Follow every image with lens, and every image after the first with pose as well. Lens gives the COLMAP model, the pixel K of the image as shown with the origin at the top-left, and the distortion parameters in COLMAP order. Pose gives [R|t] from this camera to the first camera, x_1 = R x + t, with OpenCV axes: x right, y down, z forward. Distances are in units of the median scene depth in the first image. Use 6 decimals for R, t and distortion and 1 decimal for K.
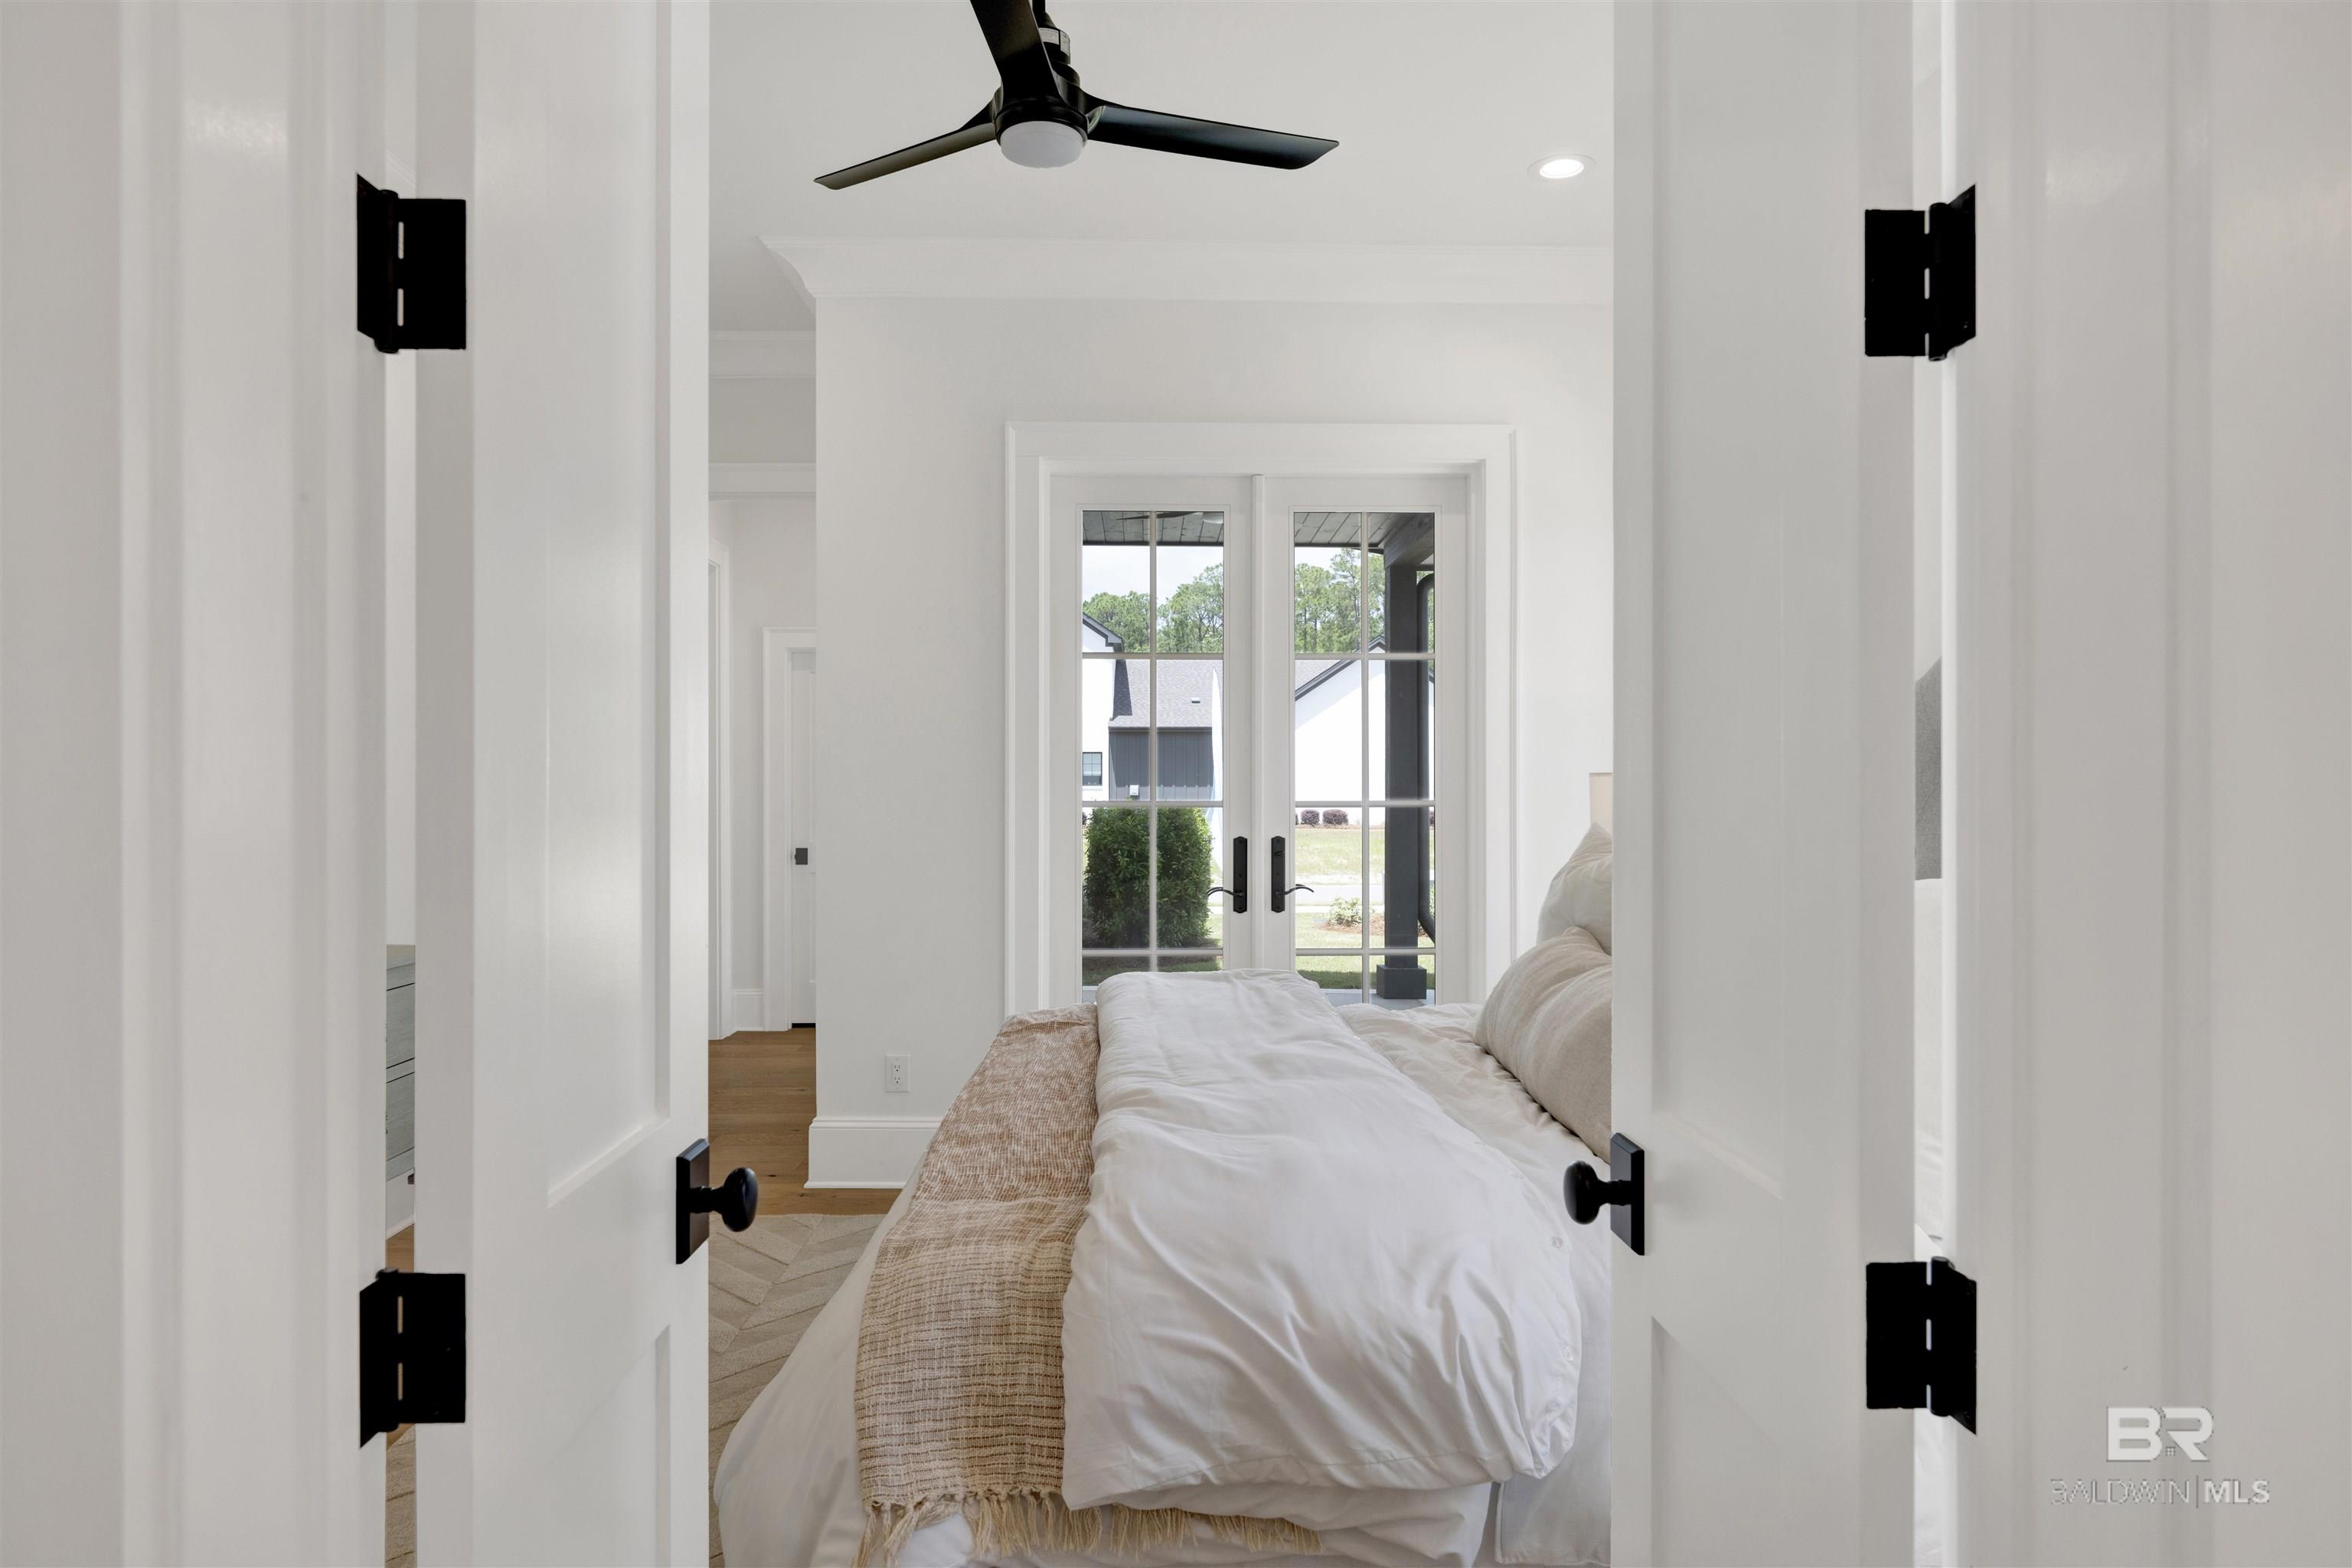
lens RADIAL K [[1427.8, 0, 1174.9], [0, 1427.8, 801.5], [0, 0, 1]] dist [0.005053, -0.000696]
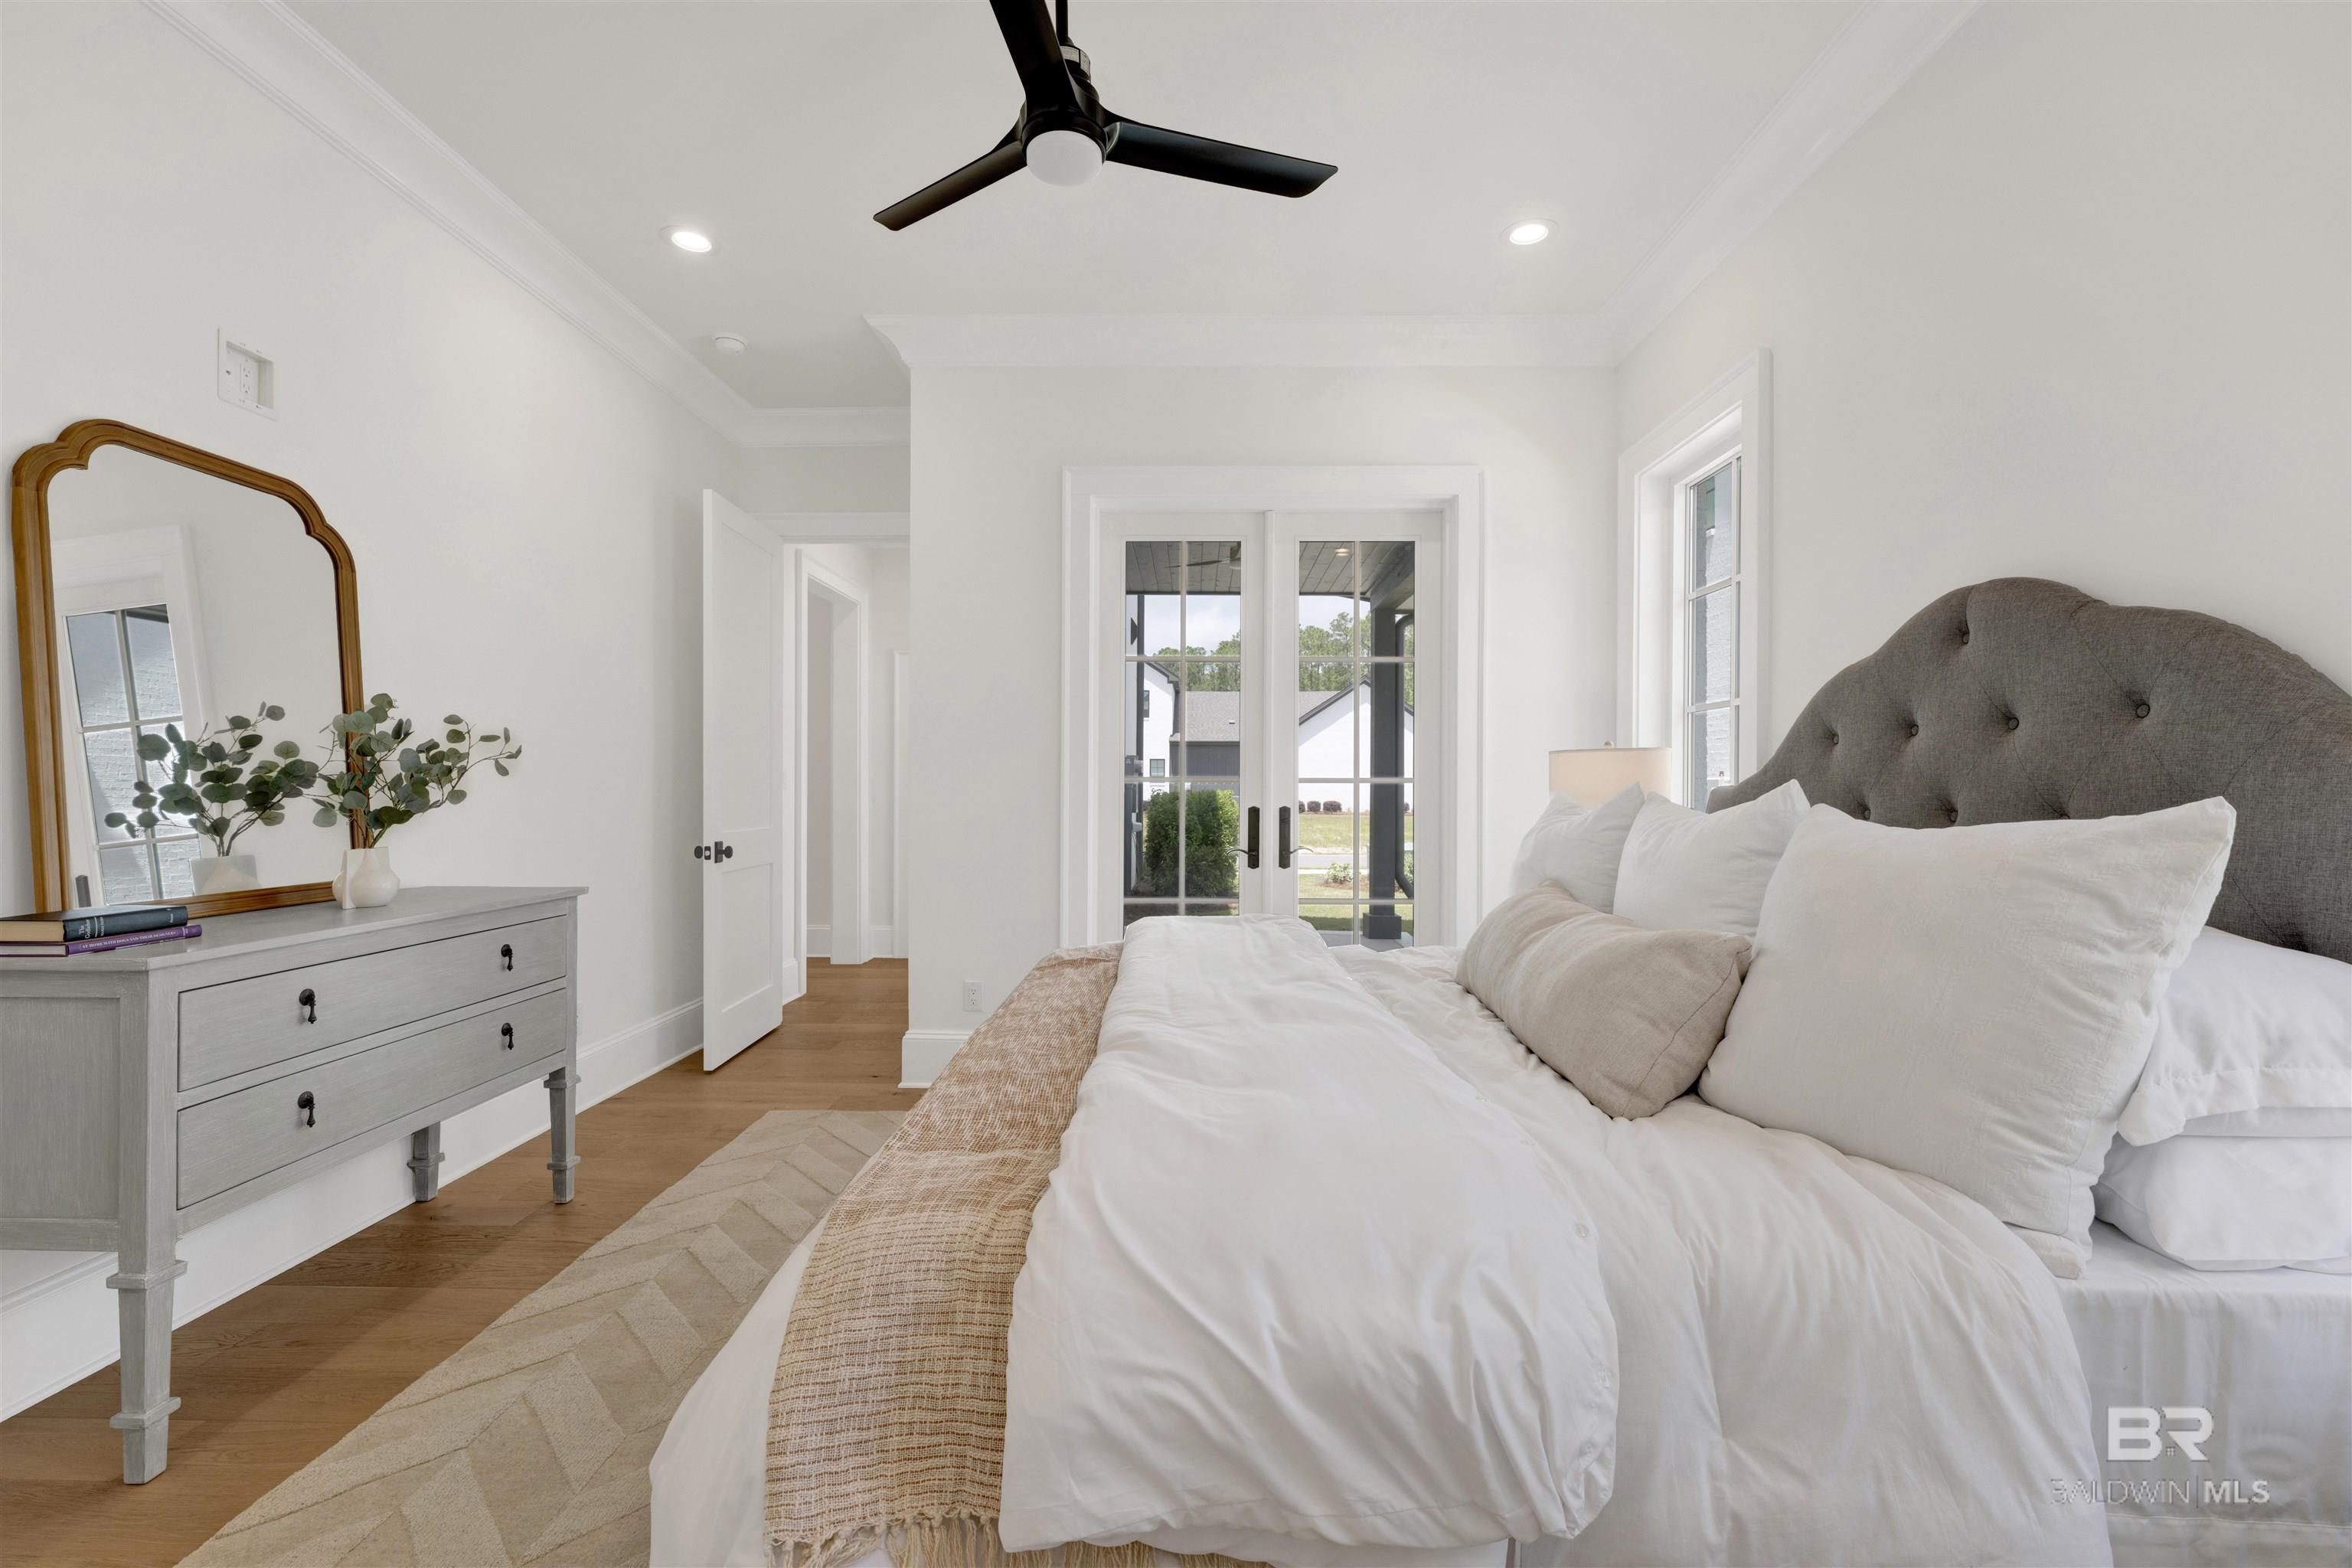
lens RADIAL K [[1014.8, 0, 1180.1], [0, 1014.8, 798.3], [0, 0, 1]] dist [0.002328, 0.000981]
pose [[0.999276, 0.005389, -0.037654, 0.028025], [-0.005271, 0.999981, 0.003241, 0.027696], [0.037671, -0.003041, 0.999286, 0.232437]]
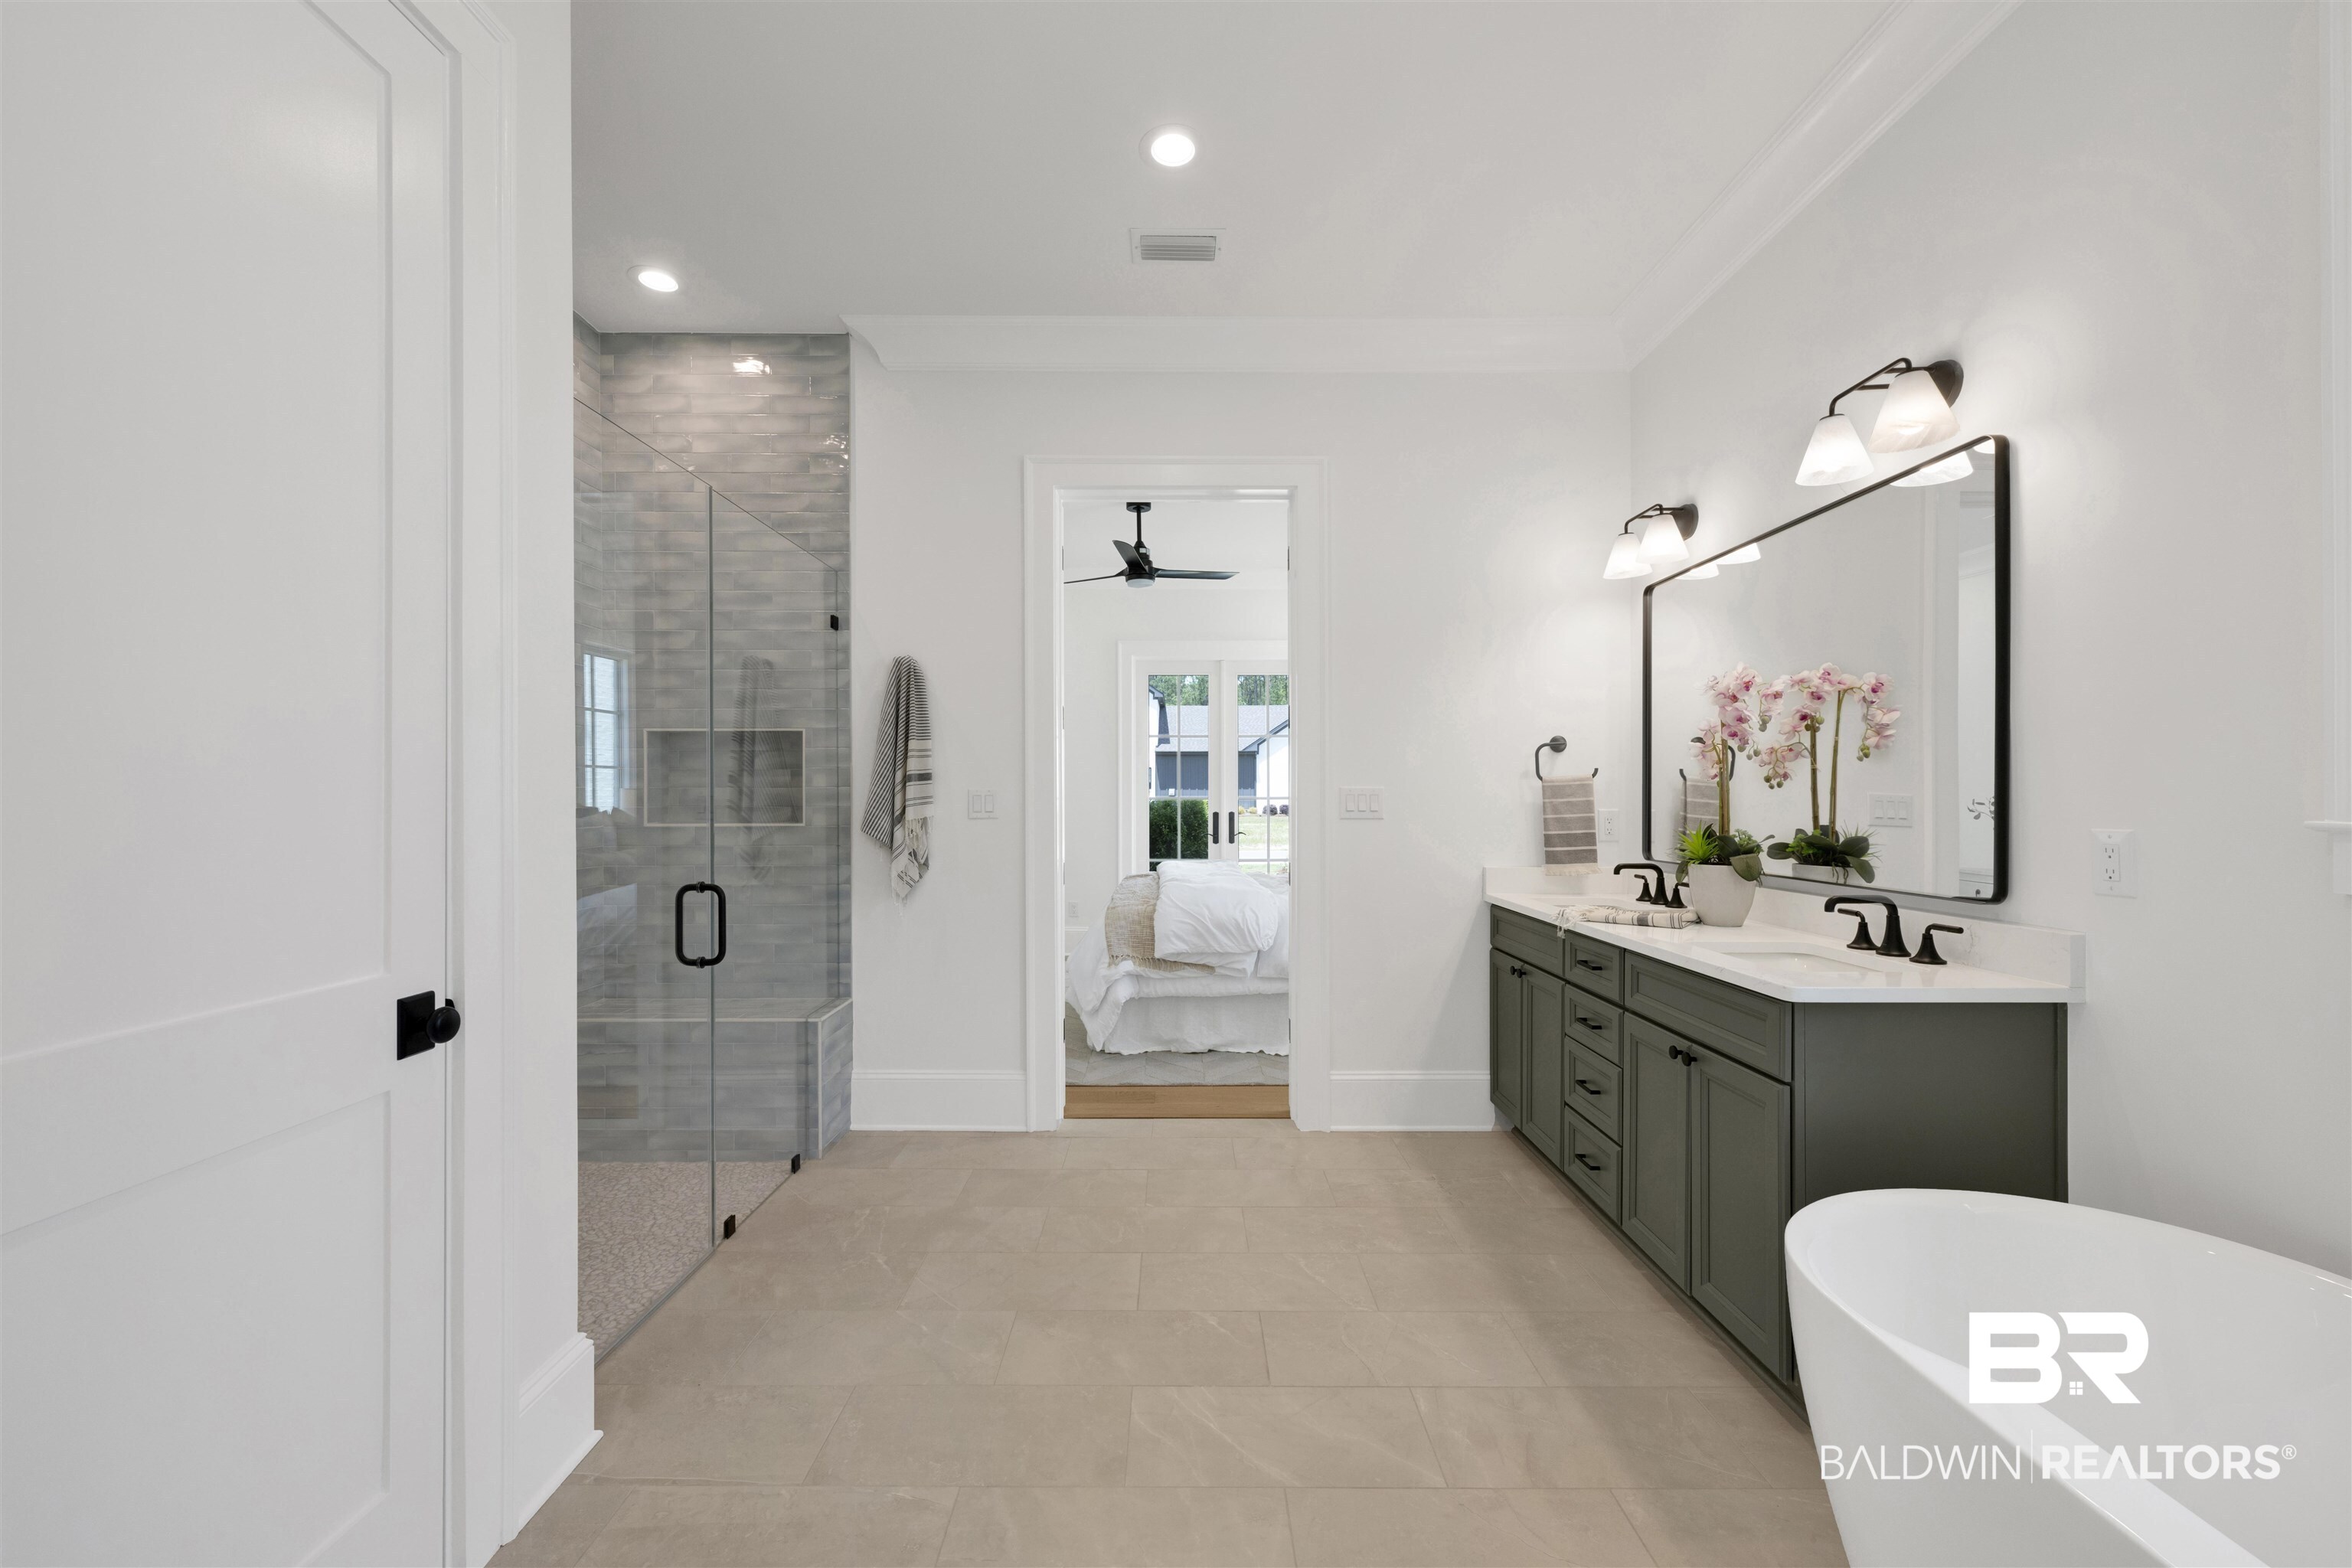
lens RADIAL K [[948.4, 0, 1156.1], [0, 948.4, 785.8], [0, 0, 1]] dist [-0.016213, 0.000008]
pose [[0.999032, -0.001449, -0.043977, 0.030014], [0.000854, 0.999908, -0.013532, 0.005871], [0.043992, 0.013481, 0.998941, -1.070241]]
